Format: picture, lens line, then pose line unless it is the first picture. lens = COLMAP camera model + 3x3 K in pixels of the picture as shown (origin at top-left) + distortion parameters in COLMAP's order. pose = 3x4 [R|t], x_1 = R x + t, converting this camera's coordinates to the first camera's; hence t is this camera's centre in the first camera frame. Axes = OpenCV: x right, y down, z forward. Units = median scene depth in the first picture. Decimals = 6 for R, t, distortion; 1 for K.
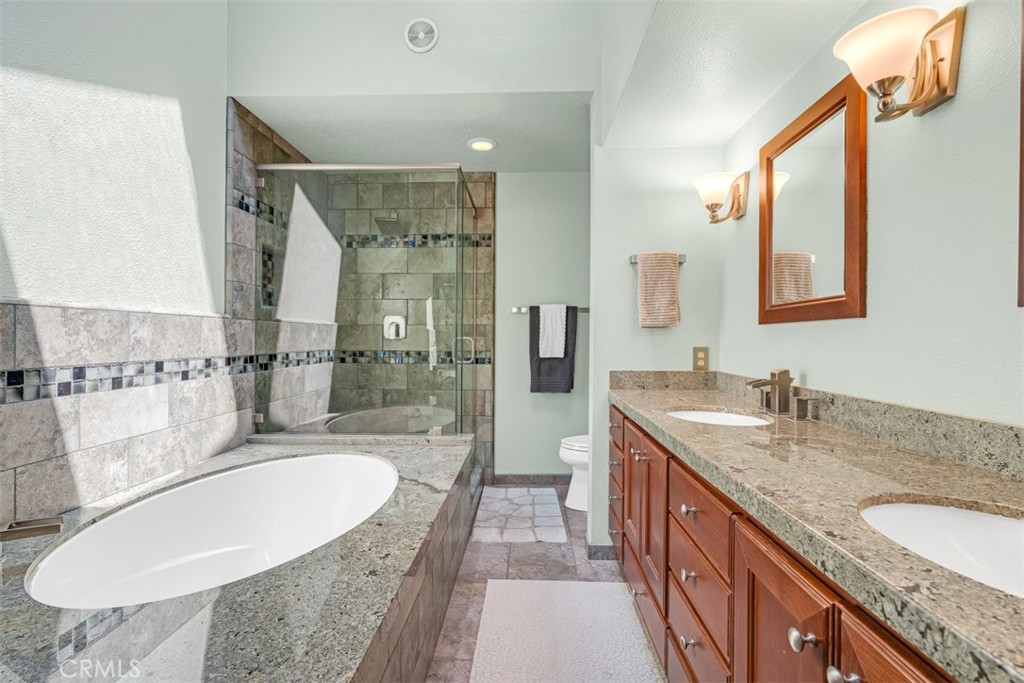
lens RADIAL K [[450.8, 0, 512.8], [0, 450.8, 338.5], [0, 0, 1]] dist [-0.003547, 0.000548]
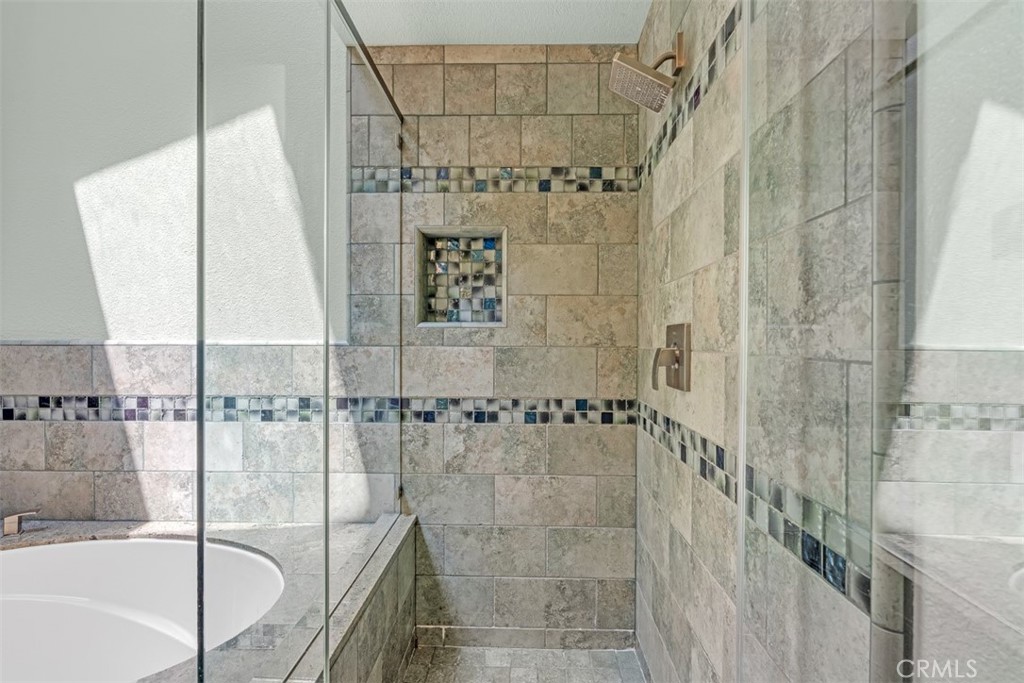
lens RADIAL K [[478.0, 0, 512.1], [0, 478.0, 342.1], [0, 0, 1]] dist [-0.005666, -0.000485]
pose [[0.014752, 0.001043, -0.999891, 0.175863], [-0.004340, 0.999990, 0.000979, -0.056946], [0.999882, 0.004325, 0.014757, 1.363314]]
